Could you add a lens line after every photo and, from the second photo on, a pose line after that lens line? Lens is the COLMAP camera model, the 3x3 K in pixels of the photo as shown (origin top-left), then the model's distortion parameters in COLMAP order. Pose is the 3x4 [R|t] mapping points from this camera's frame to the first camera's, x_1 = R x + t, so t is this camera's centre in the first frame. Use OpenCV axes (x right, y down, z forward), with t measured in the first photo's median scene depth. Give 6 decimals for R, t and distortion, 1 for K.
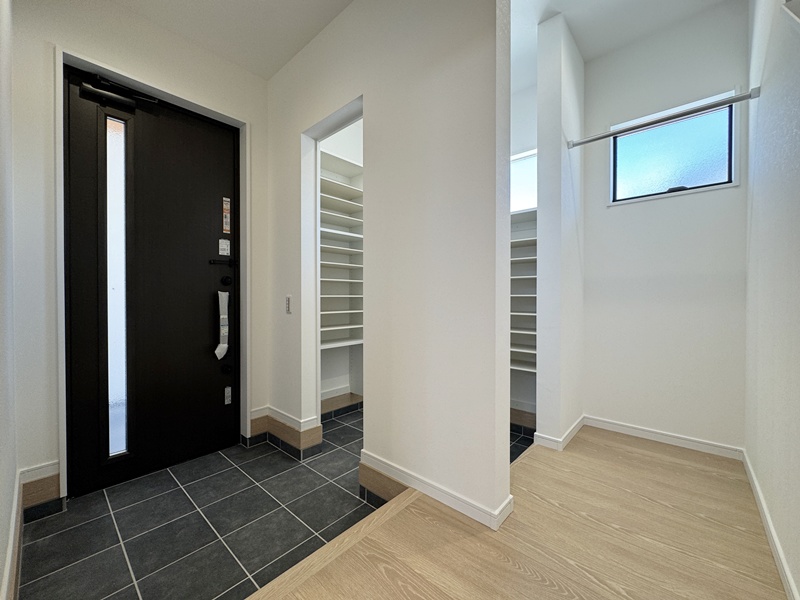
lens RADIAL K [[320.5, 0, 400.0], [0, 320.5, 300.0], [0, 0, 1]] dist [0.000969, 0.000384]
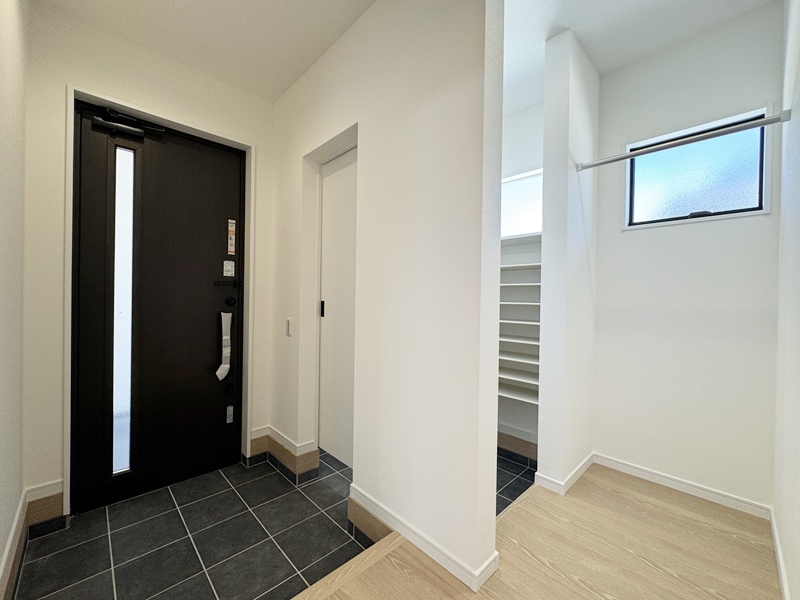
lens RADIAL K [[322.2, 0, 402.8], [0, 322.2, 298.9], [0, 0, 1]] dist [0.001323, 0.000005]
pose [[0.997363, 0.016681, -0.070632, 0.094860], [-0.016877, 0.999855, -0.002173, -0.094594], [0.070585, 0.003360, 0.997500, 0.025579]]
